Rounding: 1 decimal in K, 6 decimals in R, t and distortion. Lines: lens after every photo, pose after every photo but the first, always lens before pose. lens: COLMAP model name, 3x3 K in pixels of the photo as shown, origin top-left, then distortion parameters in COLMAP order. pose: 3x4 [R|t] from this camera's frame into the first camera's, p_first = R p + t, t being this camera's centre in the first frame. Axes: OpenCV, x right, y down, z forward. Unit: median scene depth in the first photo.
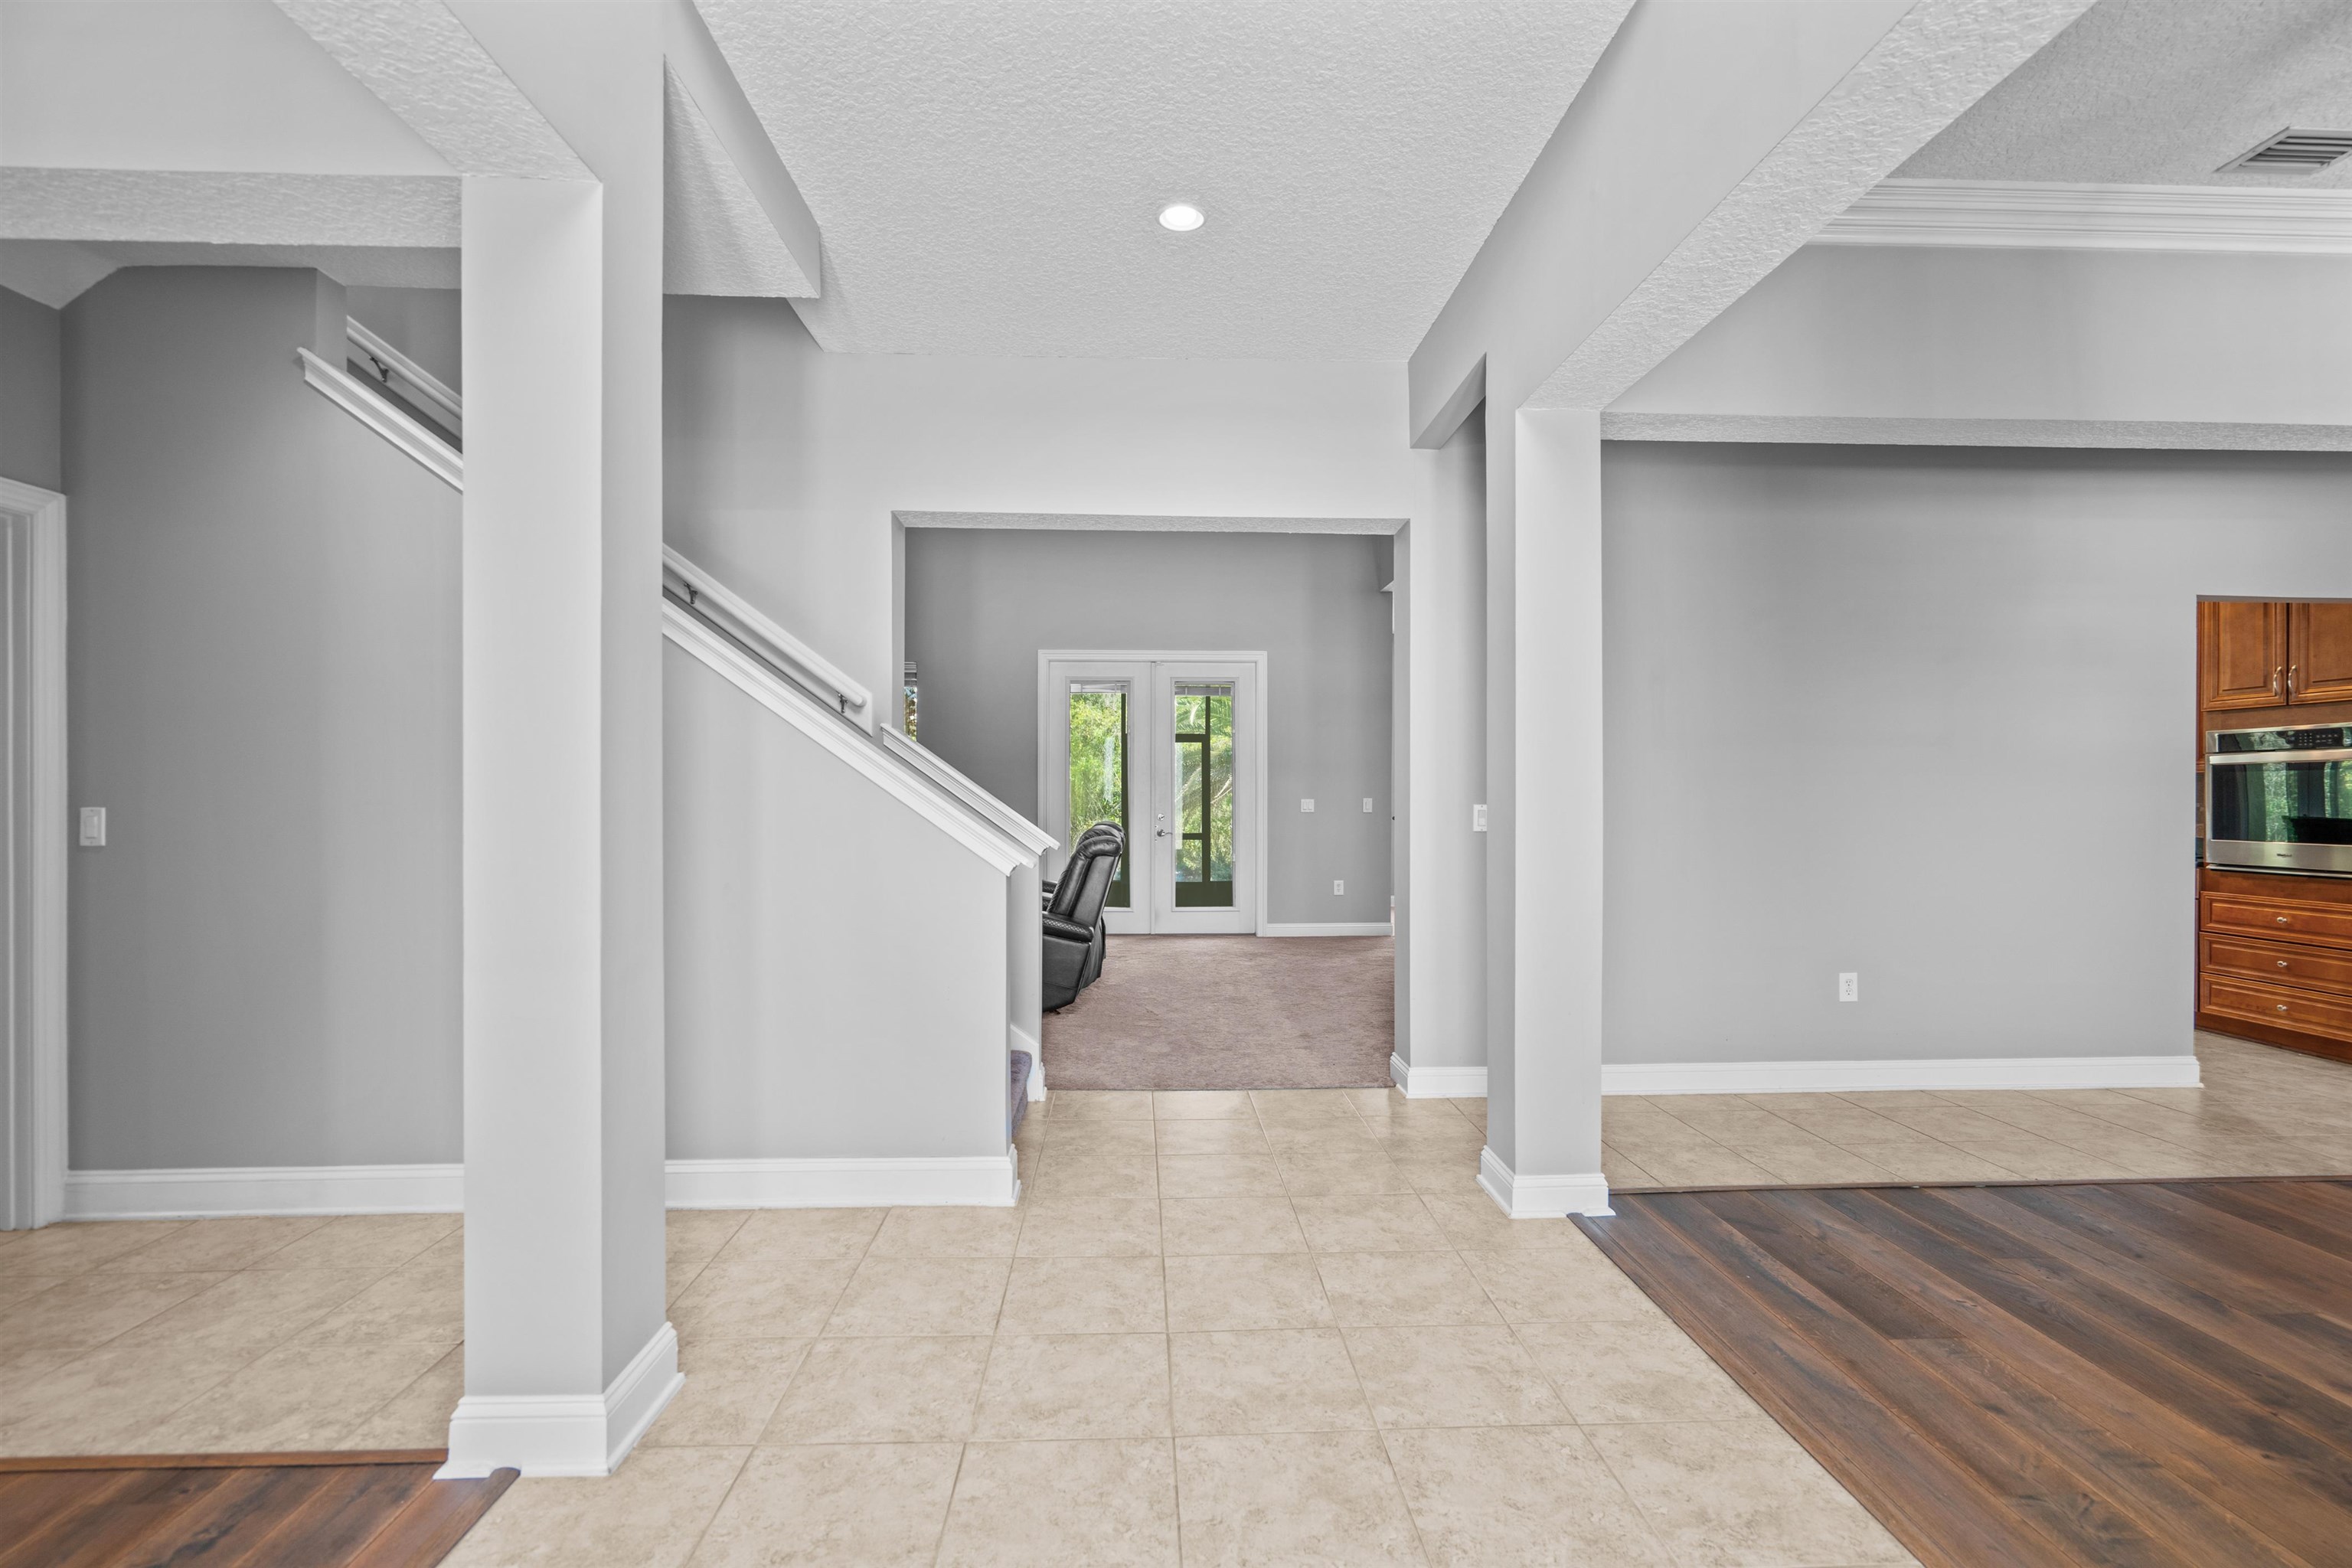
lens RADIAL K [[1064.2, 0, 1183.5], [0, 1064.2, 796.1], [0, 0, 1]] dist [-0.003461, 0.001386]
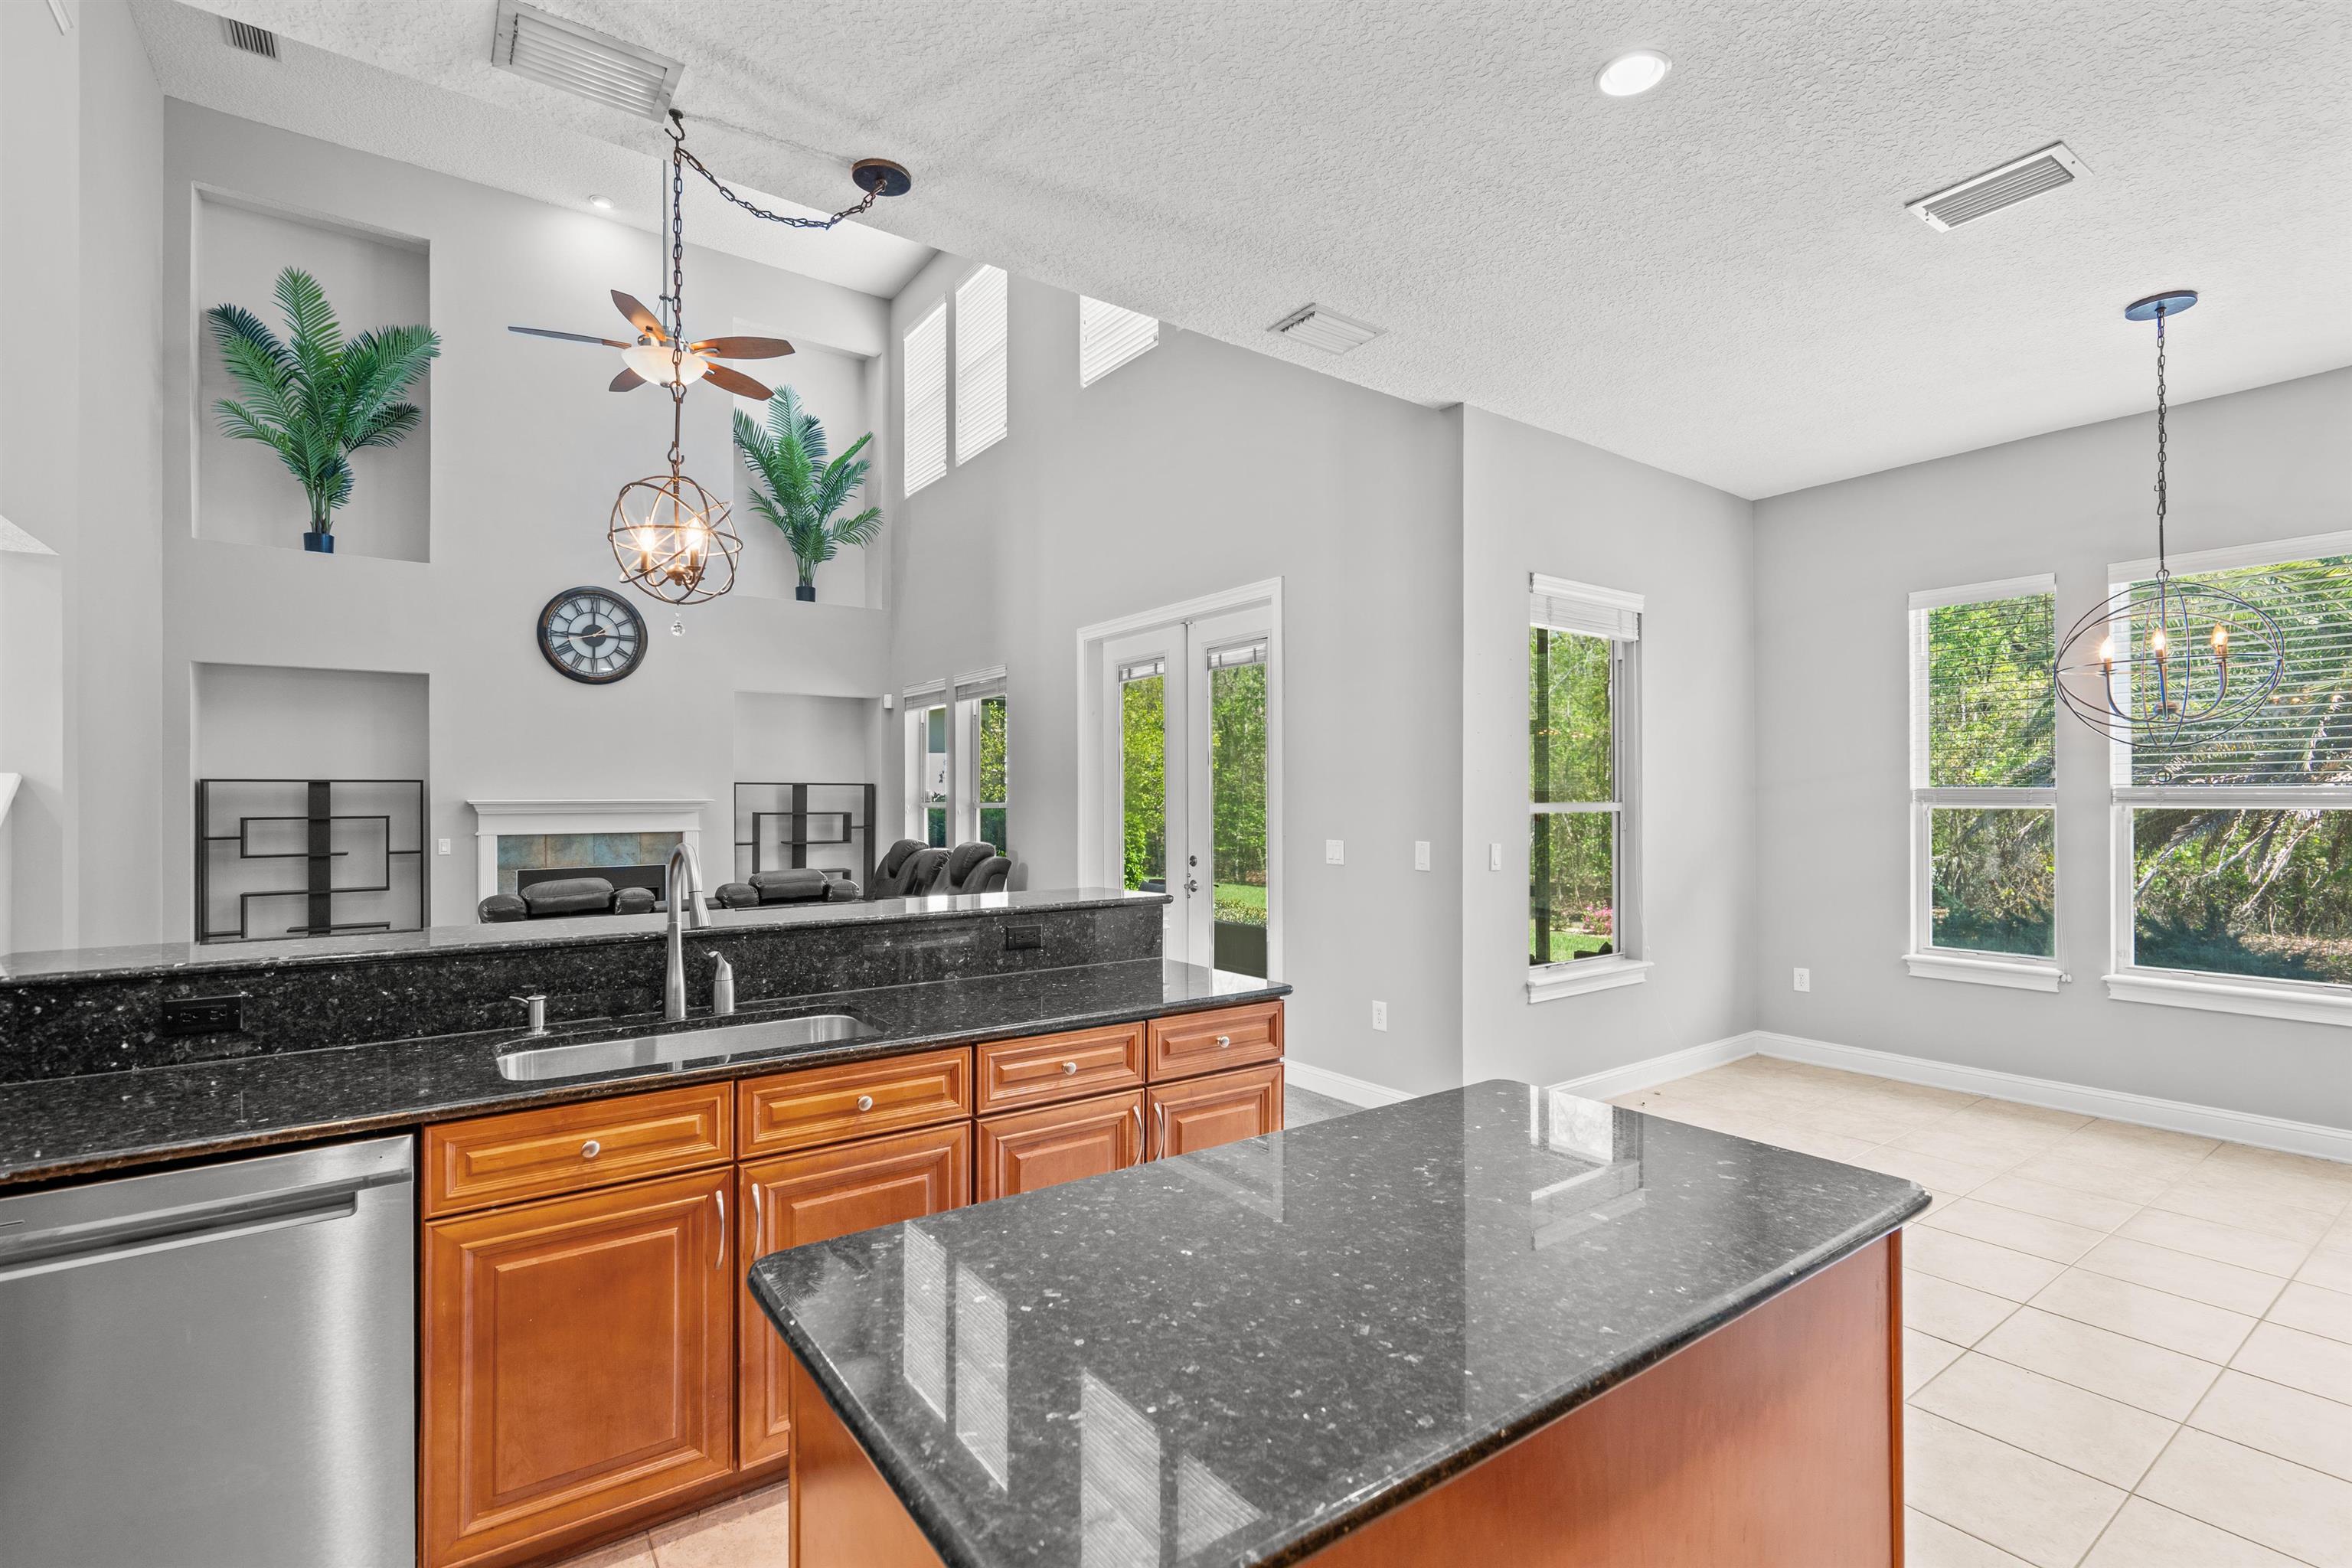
lens RADIAL K [[1064.2, 0, 1183.5], [0, 1064.2, 796.1], [0, 0, 1]] dist [-0.003461, 0.001386]
pose [[0.550898, -0.005088, -0.834557, 0.518902], [0.001652, 0.999986, -0.005007, -0.016528], [0.834571, 0.001380, 0.550899, 0.641776]]
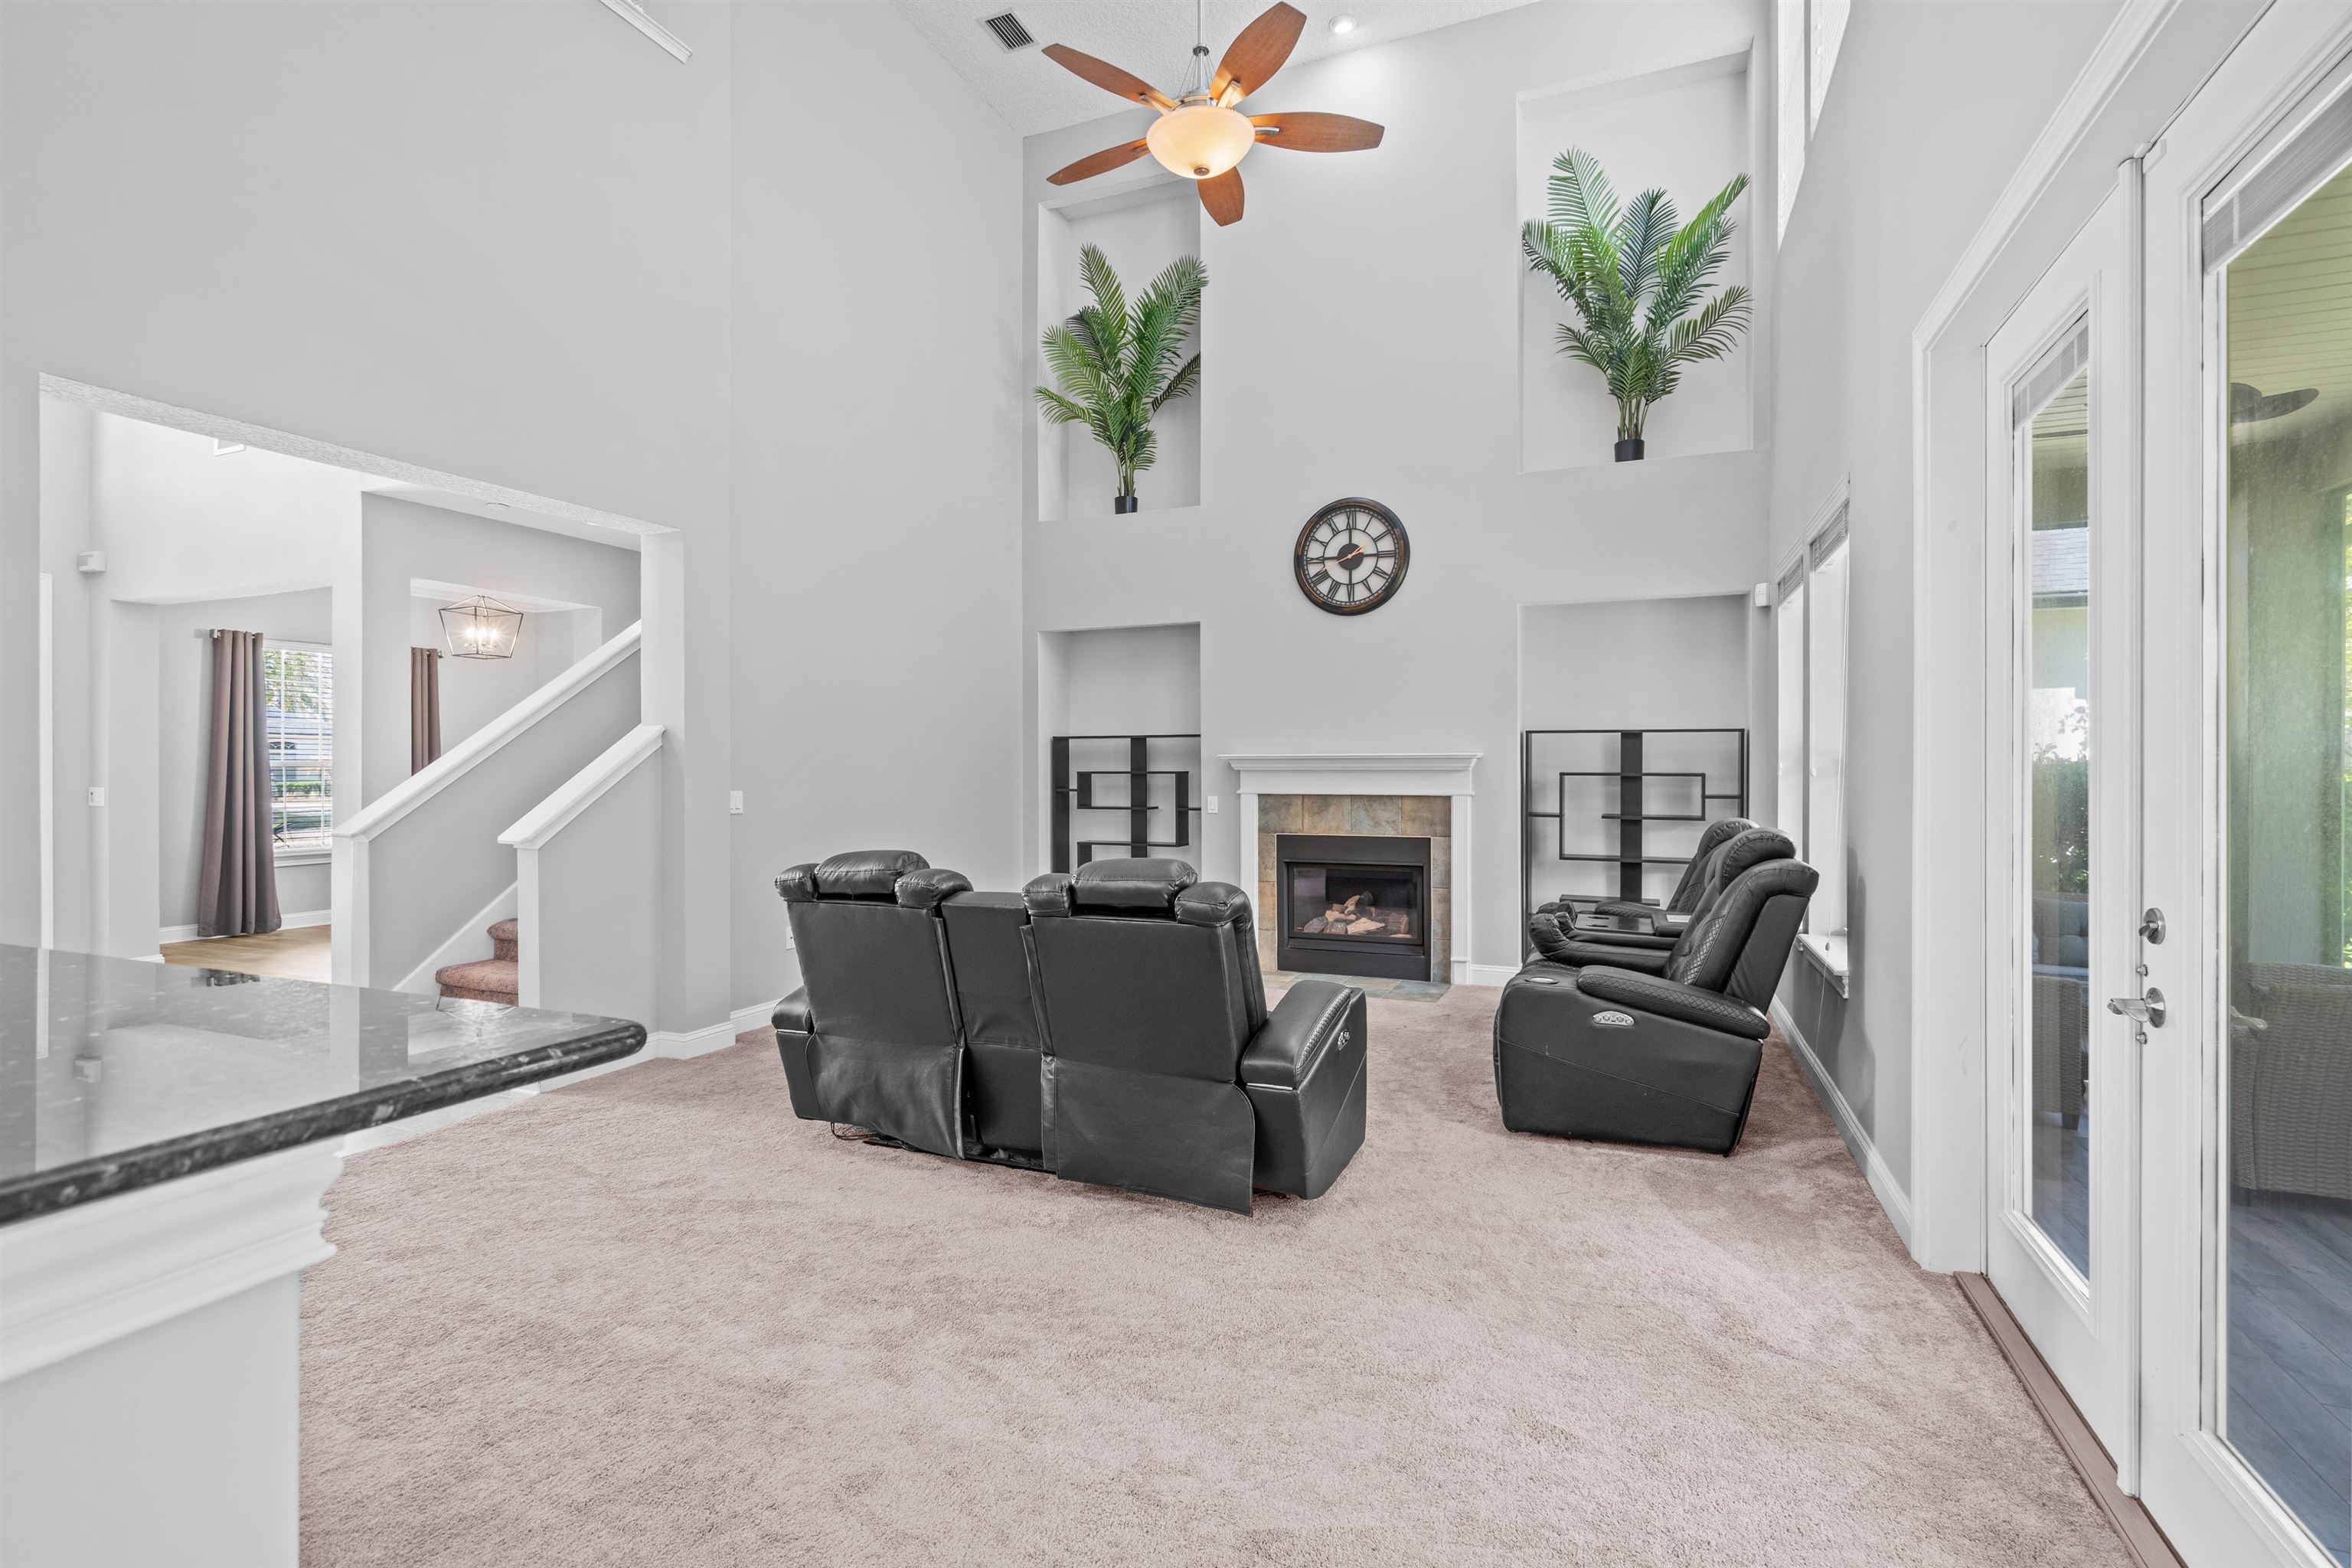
lens RADIAL K [[1074.1, 0, 1178.5], [0, 1074.1, 769.9], [0, 0, 1]] dist [-0.003155, 0.000519]
pose [[-0.425667, 0.000808, -0.904879, 0.236045], [-0.002469, 0.999995, 0.002054, -0.009186], [0.904876, 0.003108, -0.425663, 0.926285]]
